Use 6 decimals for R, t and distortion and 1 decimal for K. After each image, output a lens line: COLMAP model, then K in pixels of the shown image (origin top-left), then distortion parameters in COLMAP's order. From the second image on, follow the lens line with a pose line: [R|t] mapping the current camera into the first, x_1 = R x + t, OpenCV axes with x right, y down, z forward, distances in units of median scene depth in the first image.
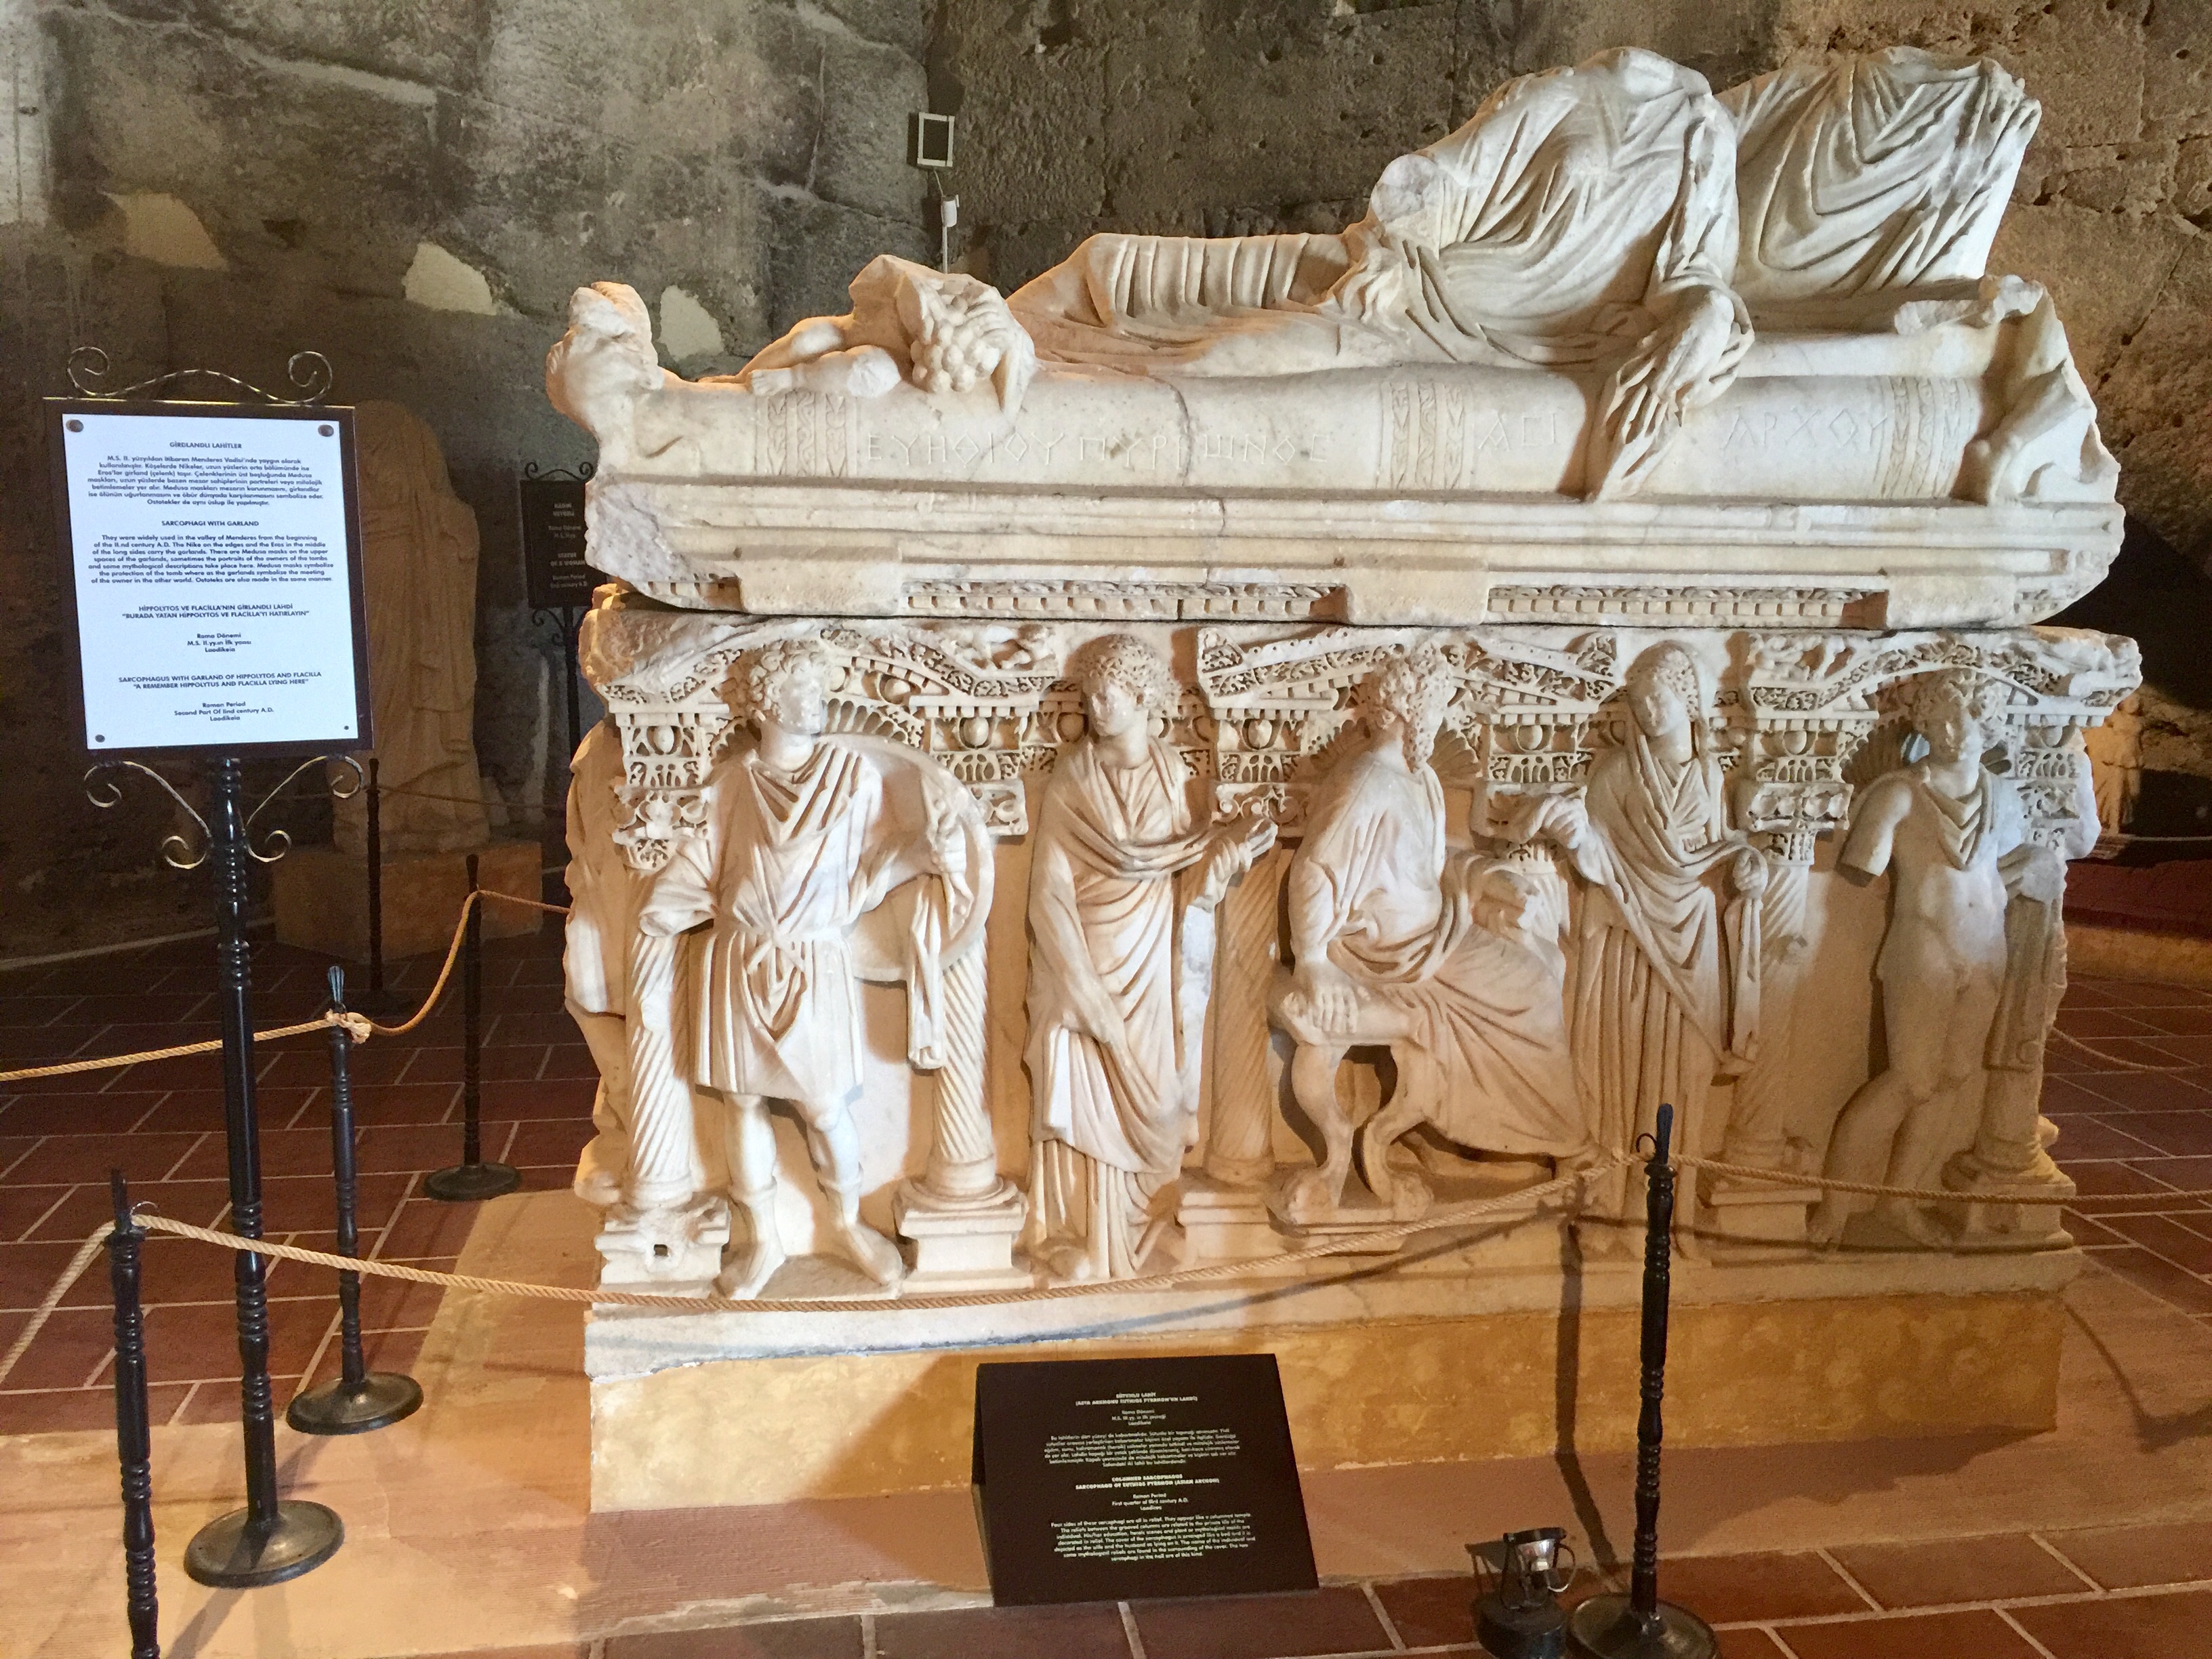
lens RADIAL K [[1950.7, 0, 1113.4], [0, 1950.7, 823.6], [0, 0, 1]] dist [0.096299, -0.128352]
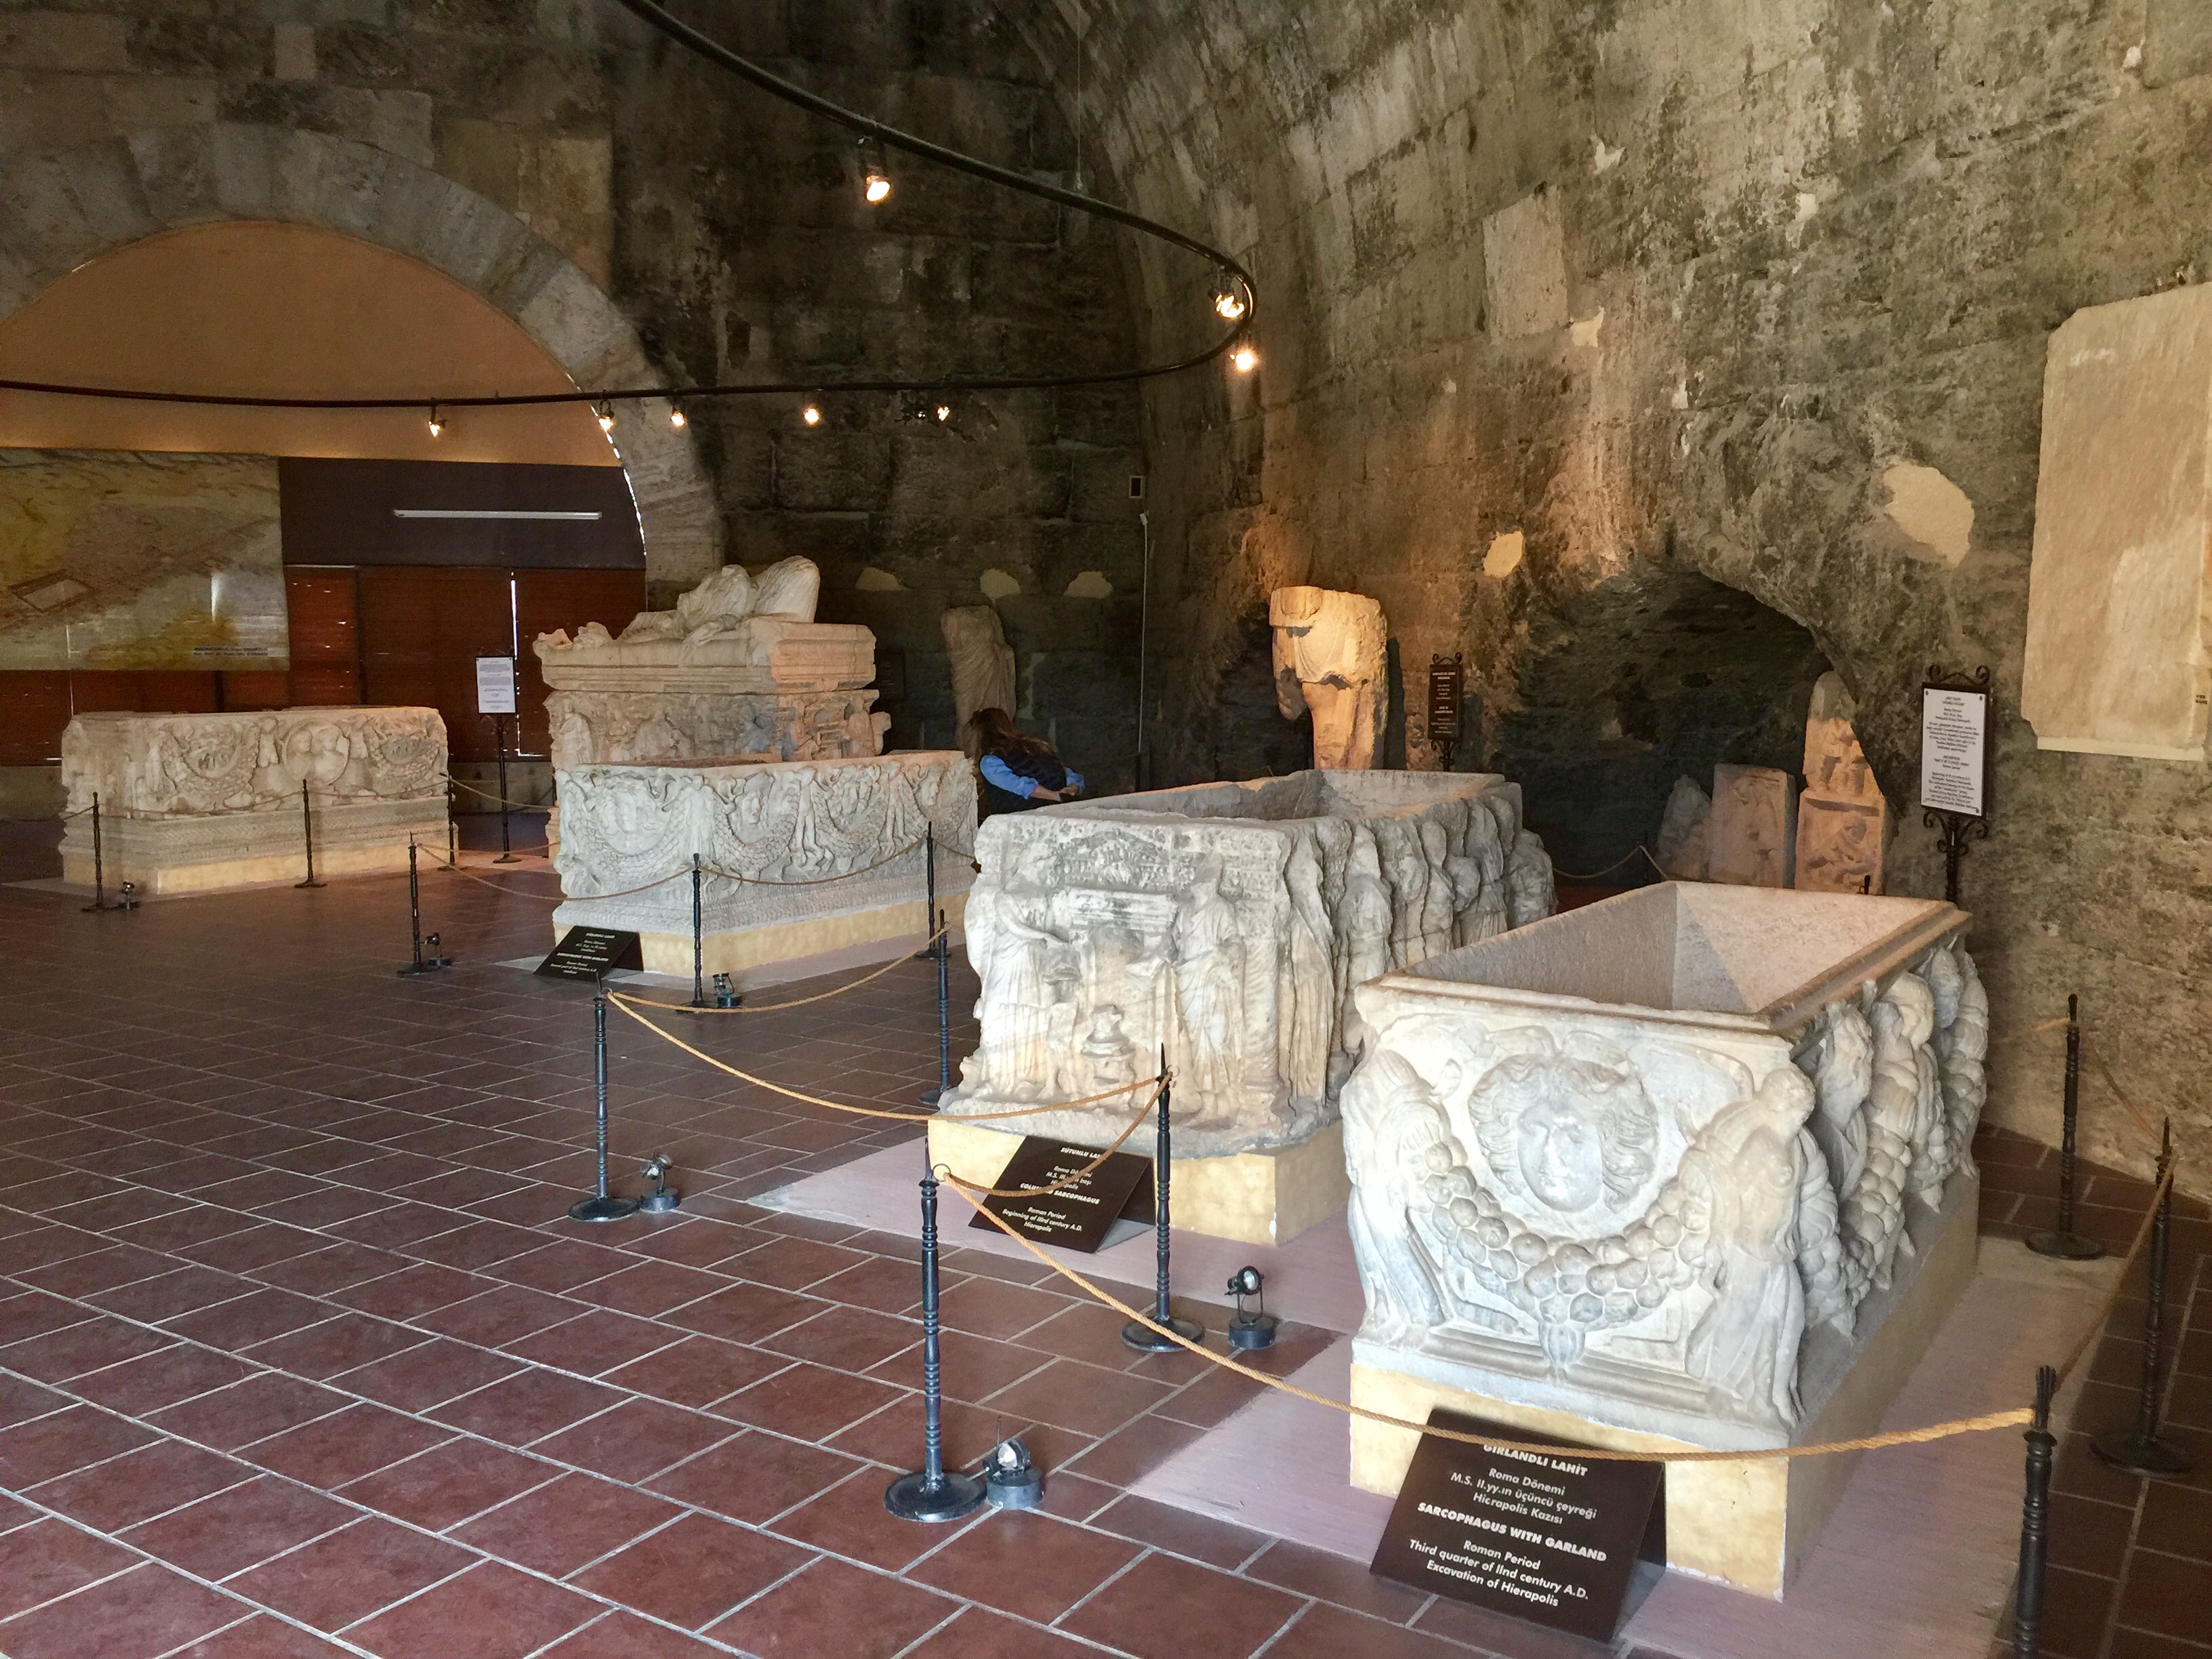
lens RADIAL K [[1941.5, 0, 1106.0], [0, 1941.5, 829.5], [0, 0, 1]] dist [0.048071, -0.110595]
pose [[0.719592, 0.045161, -0.692927, 4.040369], [-0.086271, 0.995966, -0.024679, 0.237865], [0.689018, 0.077538, 0.720585, -1.542181]]
